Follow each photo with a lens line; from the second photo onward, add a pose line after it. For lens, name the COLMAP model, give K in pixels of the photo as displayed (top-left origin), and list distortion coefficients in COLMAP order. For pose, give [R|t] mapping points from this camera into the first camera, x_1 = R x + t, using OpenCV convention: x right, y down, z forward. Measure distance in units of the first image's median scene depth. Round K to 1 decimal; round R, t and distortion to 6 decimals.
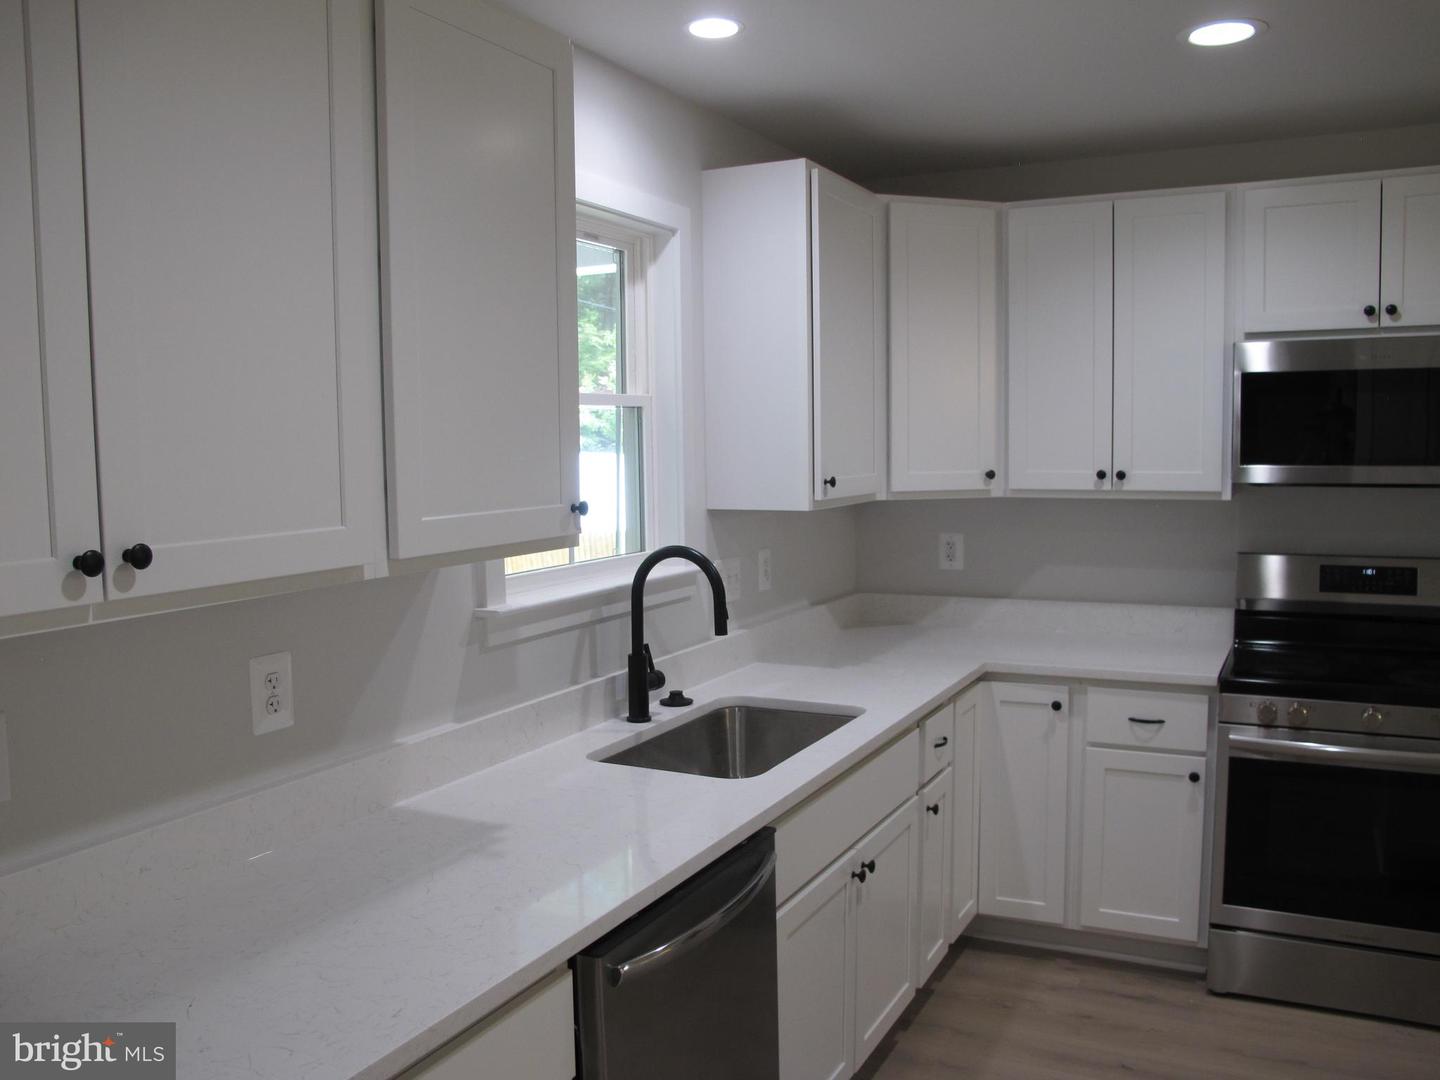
lens RADIAL K [[1201.7, 0, 723.5], [0, 1201.7, 554.0], [0, 0, 1]] dist [-0.143058, 0.103801]
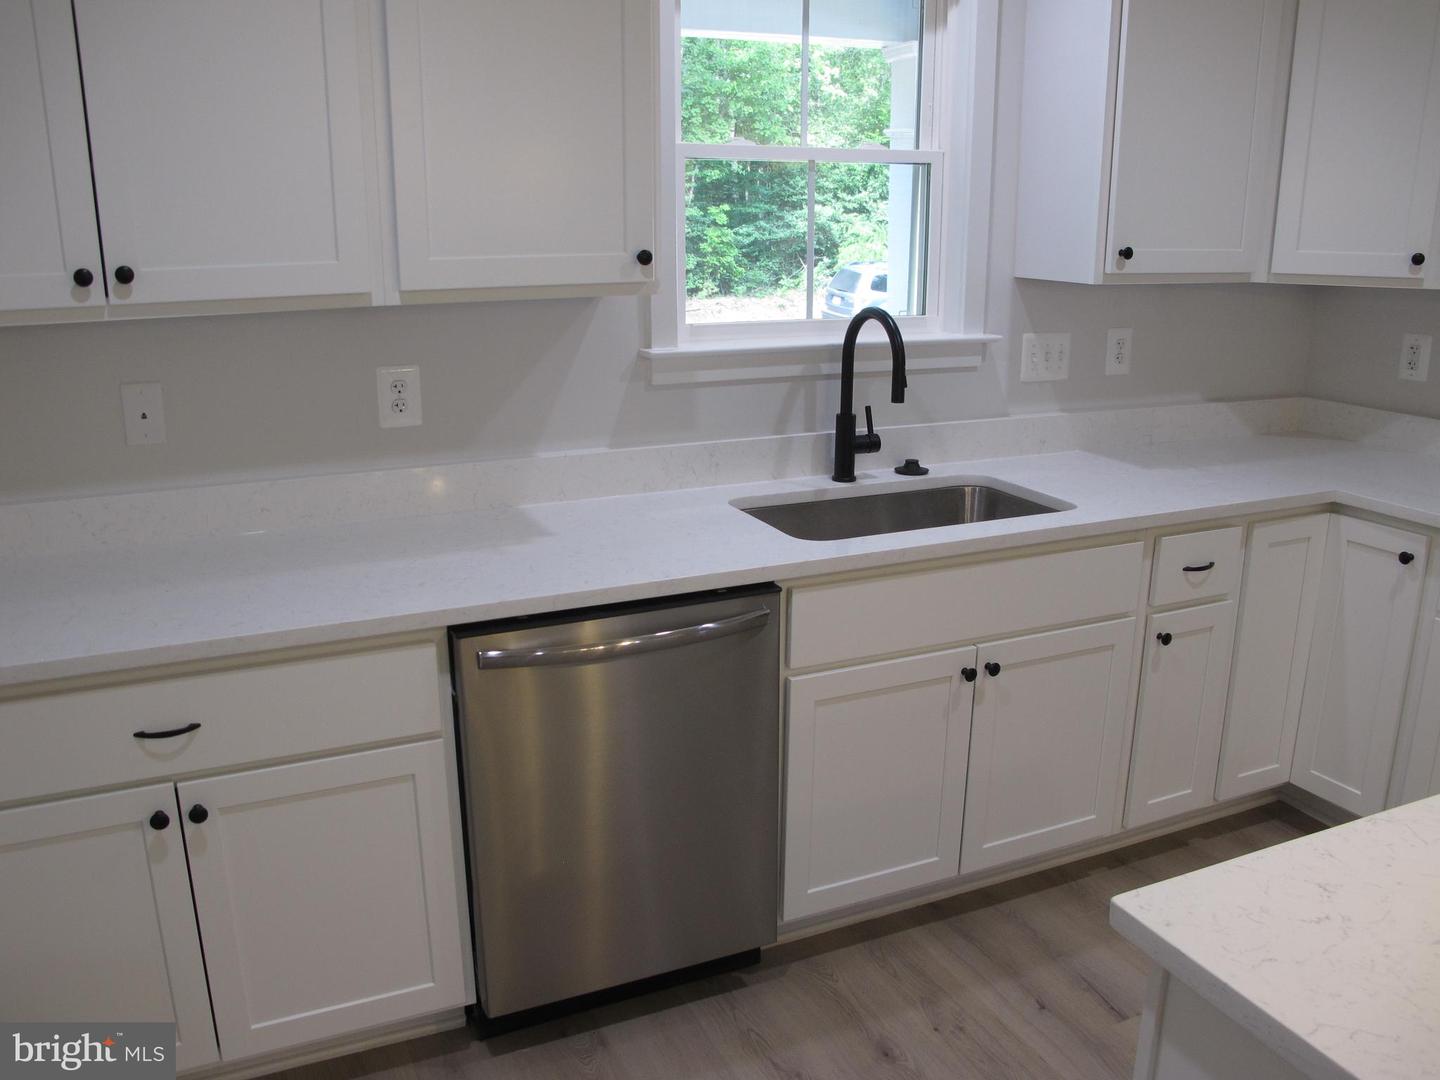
lens RADIAL K [[1201.7, 0, 720.5], [0, 1201.7, 543.8], [0, 0, 1]] dist [-0.143058, 0.103801]
pose [[0.780417, 0.181969, -0.598194, 0.435602], [-0.070585, 0.976238, 0.204882, -0.008146], [0.621262, -0.117670, 0.774718, 0.135167]]
